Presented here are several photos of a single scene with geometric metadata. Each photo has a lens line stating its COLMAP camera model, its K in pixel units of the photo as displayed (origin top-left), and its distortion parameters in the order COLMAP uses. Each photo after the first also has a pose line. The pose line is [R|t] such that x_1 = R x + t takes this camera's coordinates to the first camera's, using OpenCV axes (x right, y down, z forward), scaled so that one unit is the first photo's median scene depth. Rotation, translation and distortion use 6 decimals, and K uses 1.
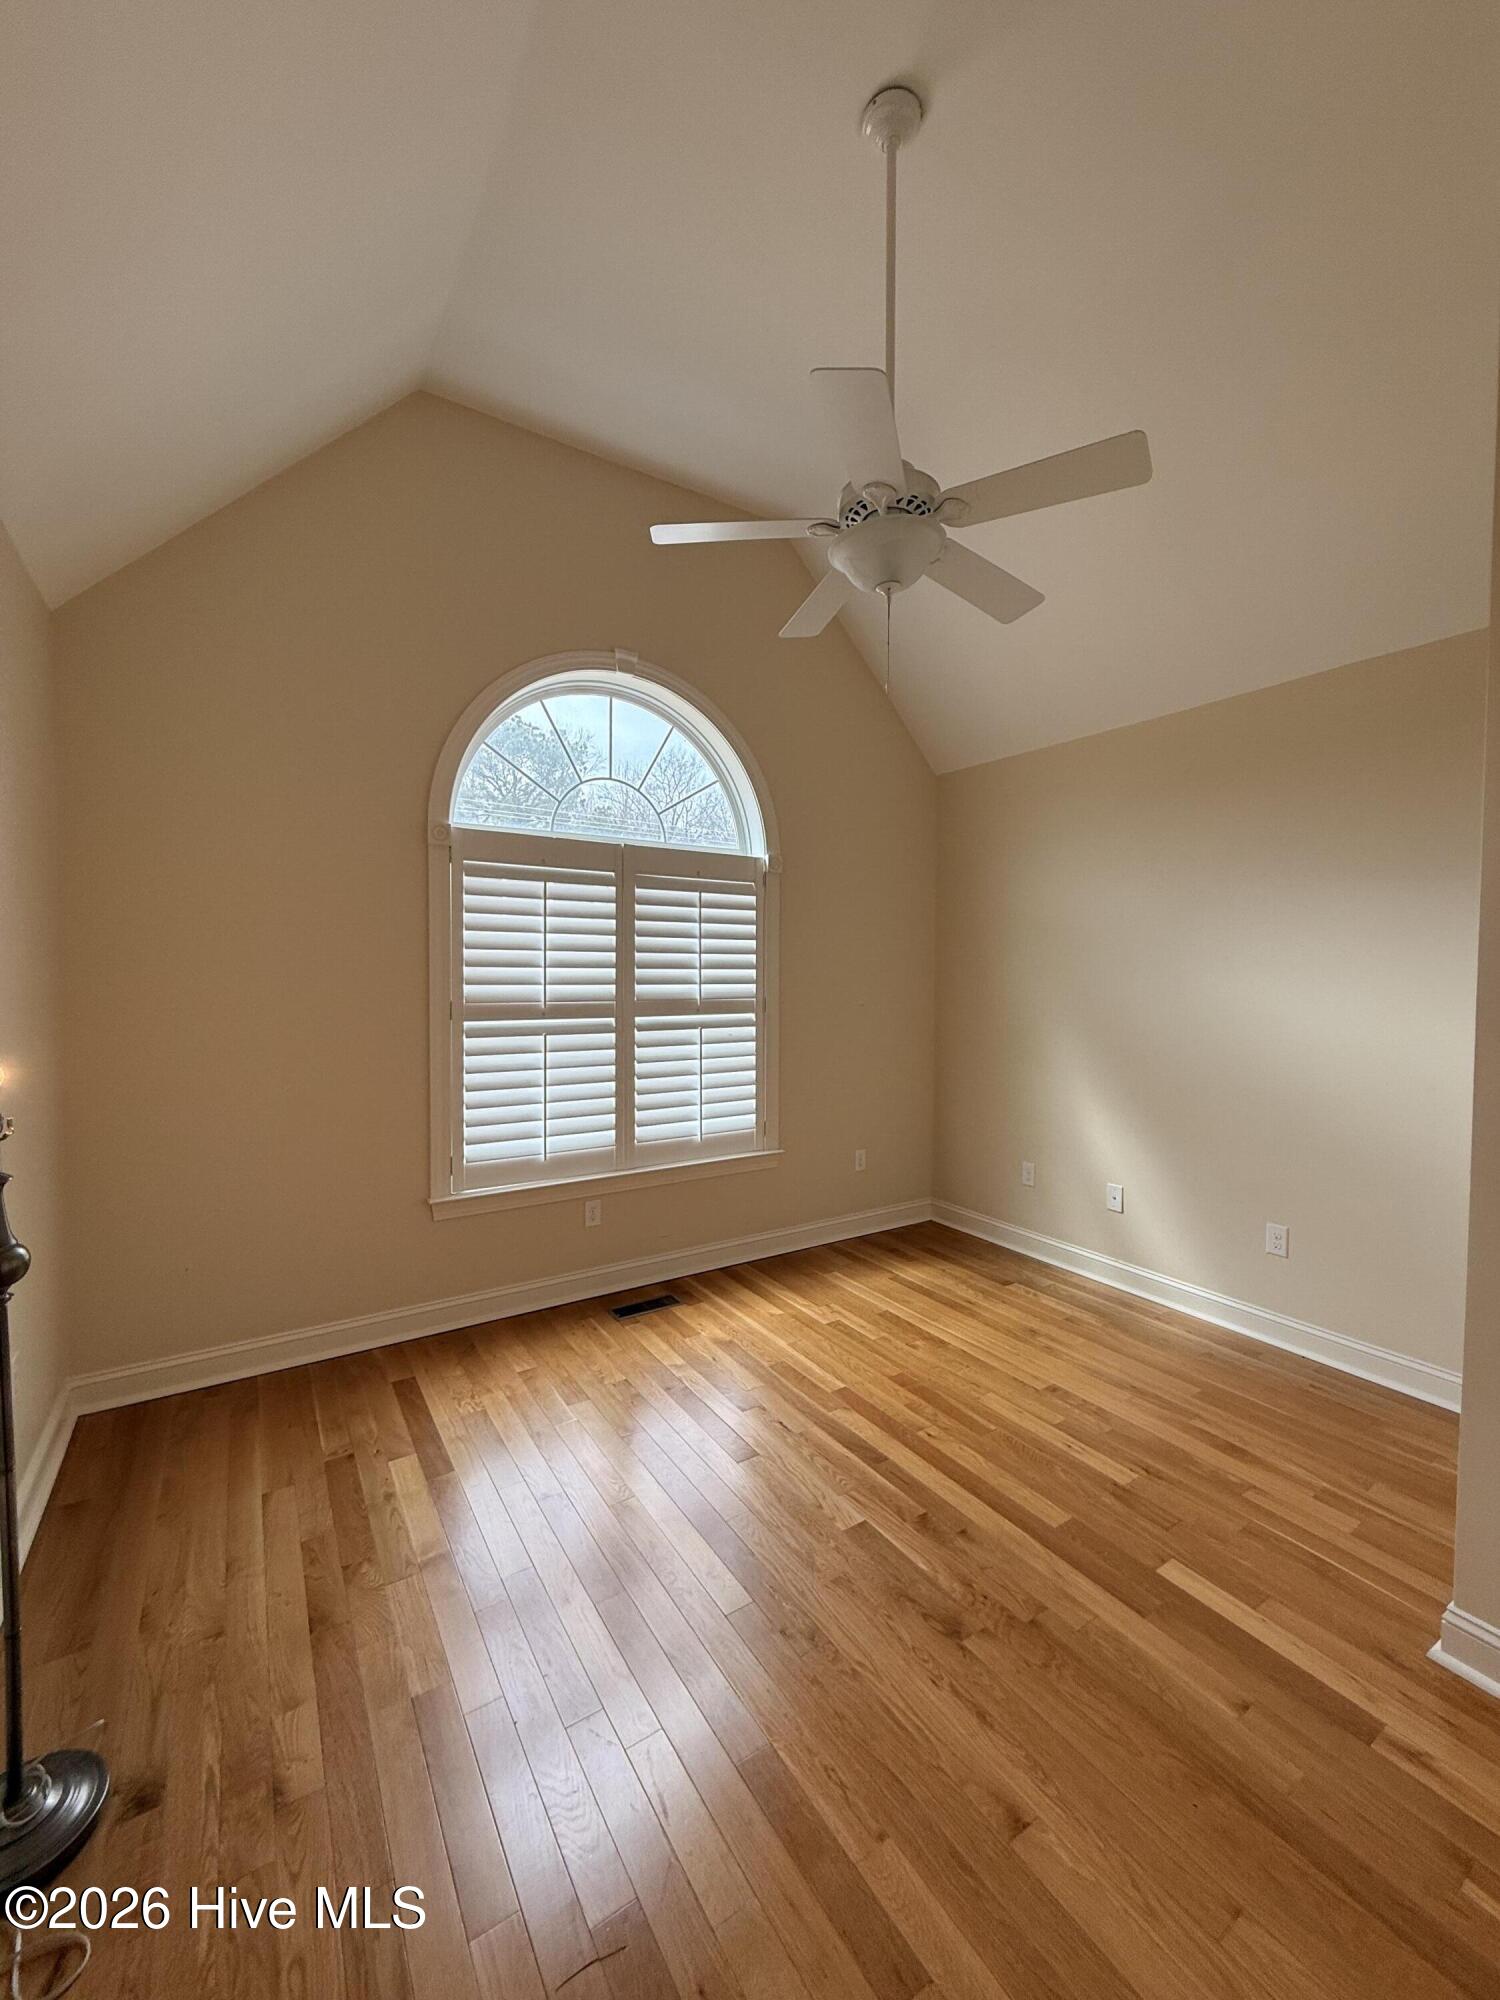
lens RADIAL K [[797.0, 0, 750.6], [0, 797.0, 994.2], [0, 0, 1]] dist [0.000421, -0.000054]
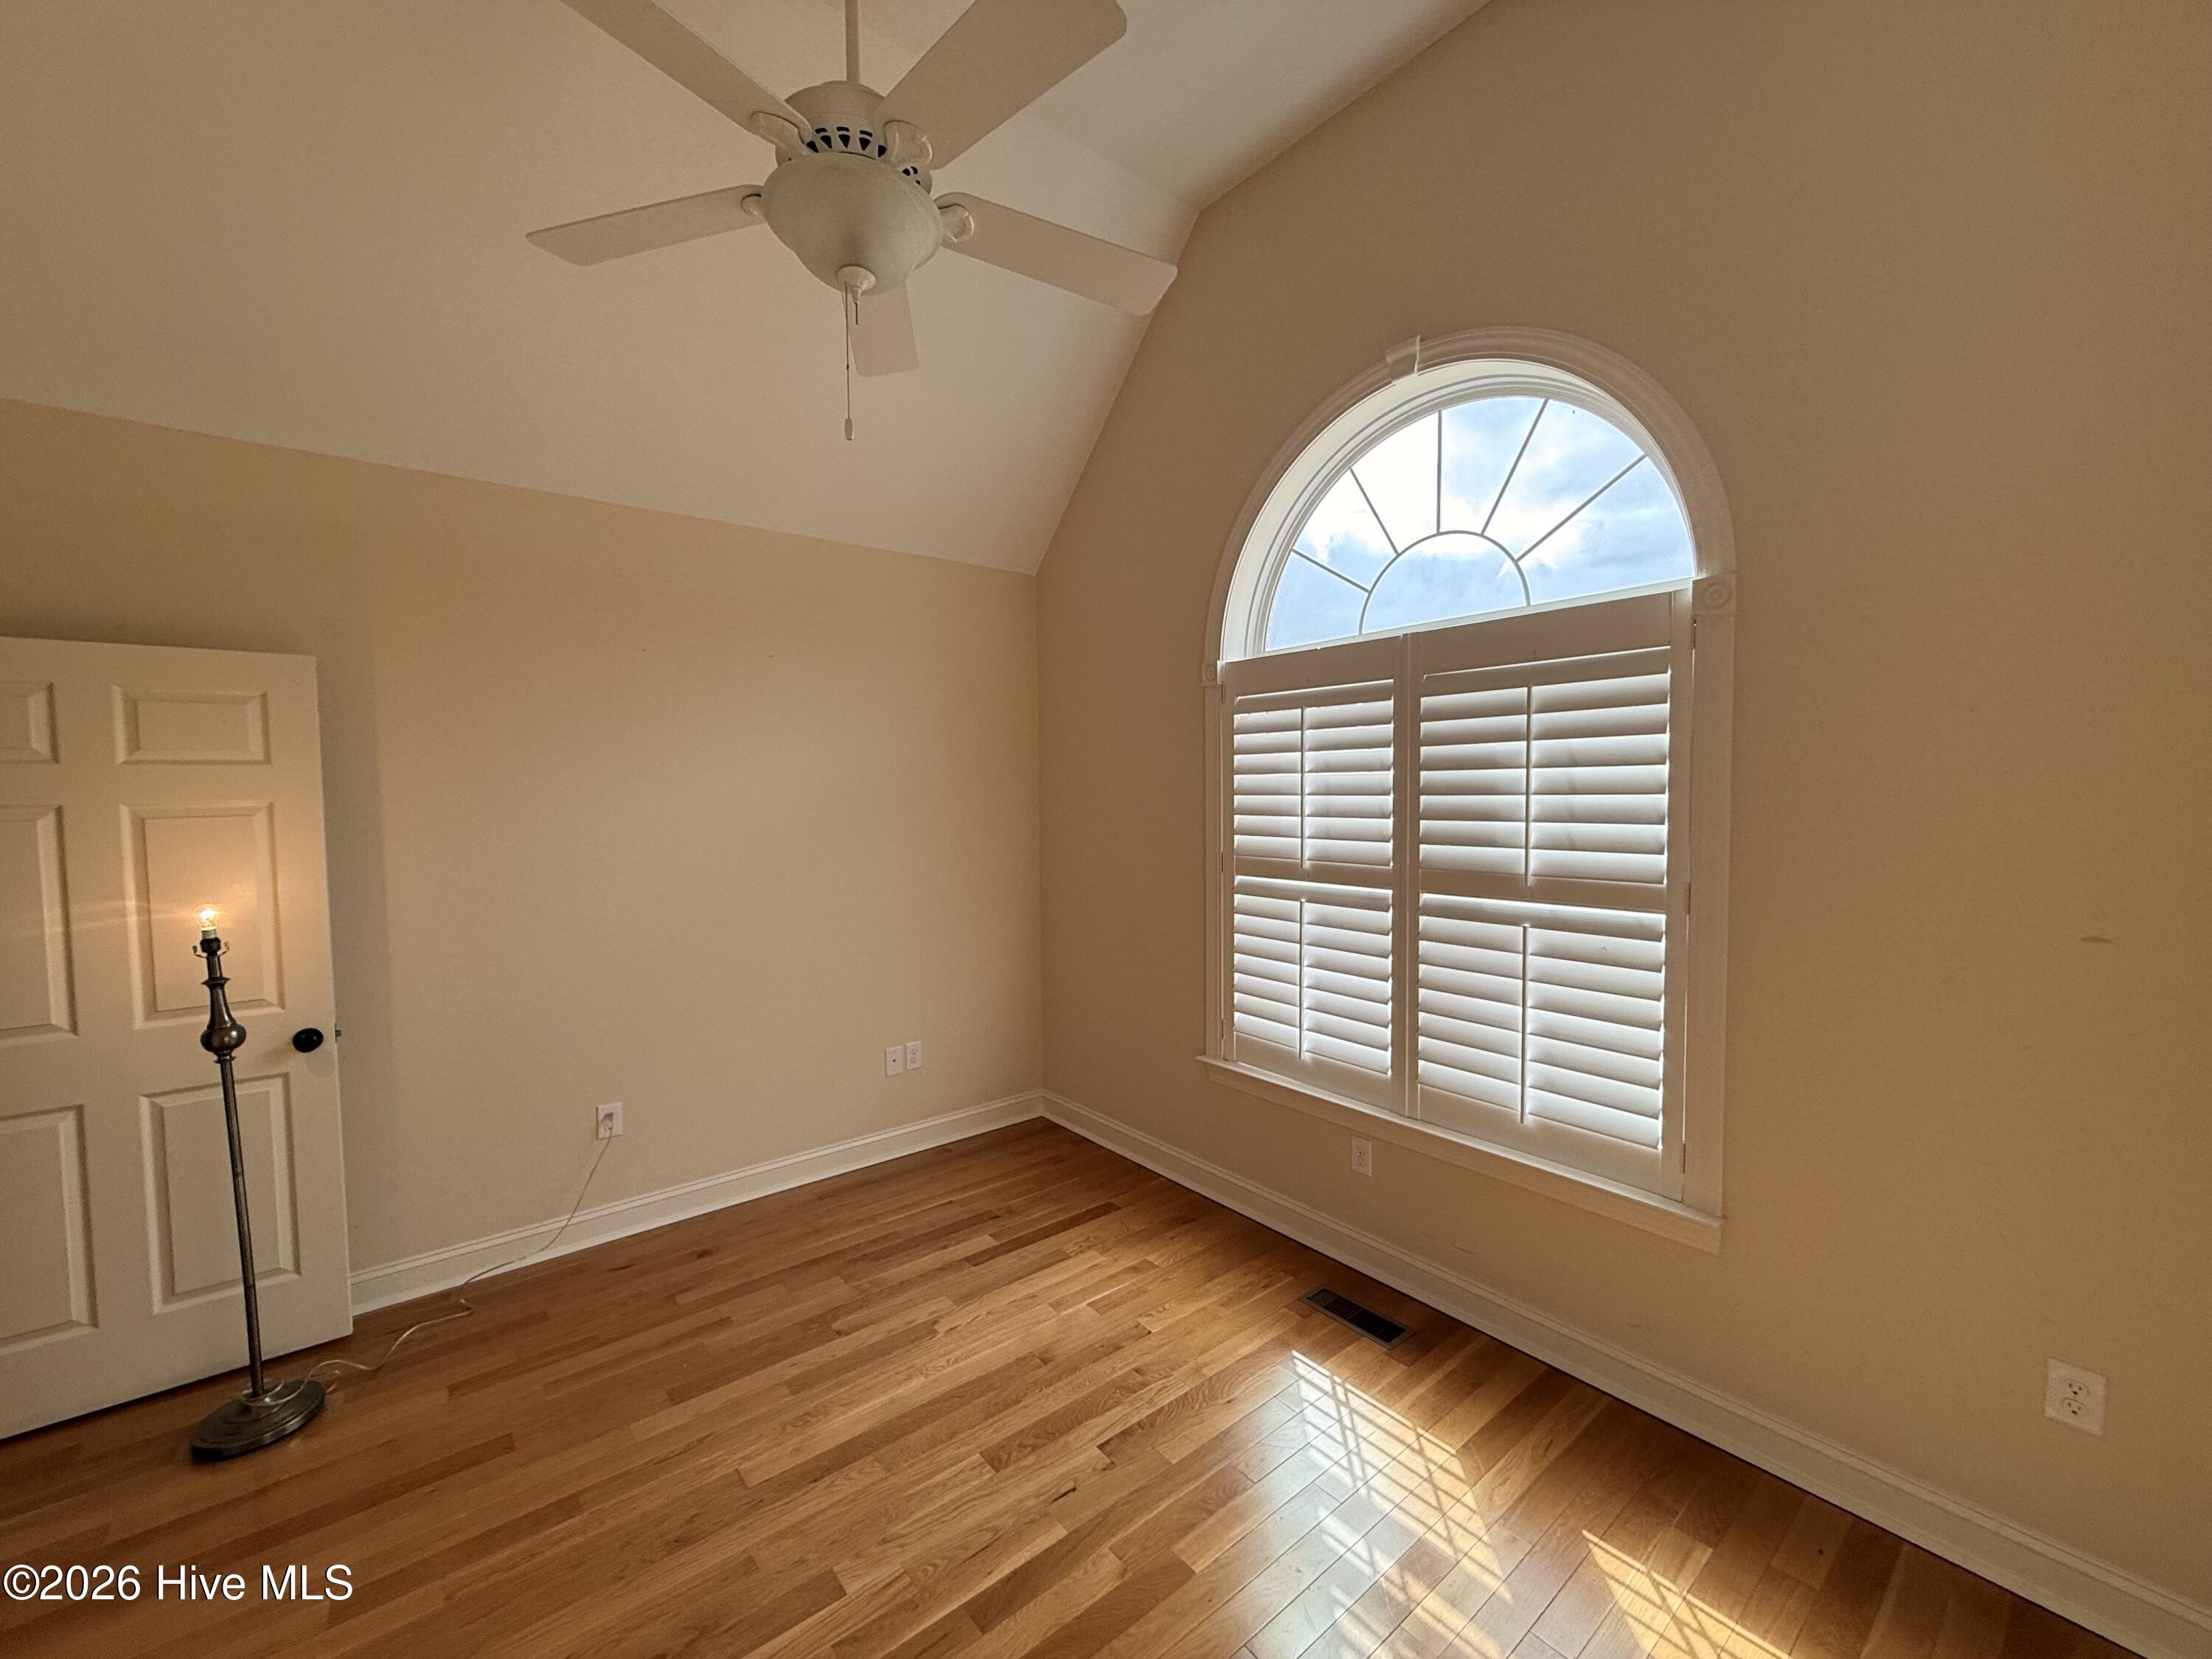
lens RADIAL K [[880.9, 0, 1112.9], [0, 880.9, 838.3], [0, 0, 1]] dist [0.001401, 0.000050]
pose [[0.105006, 0.040295, -0.993655, 0.562930], [-0.022802, 0.999014, 0.038103, -0.039201], [0.994210, 0.018656, 0.105821, 0.683840]]
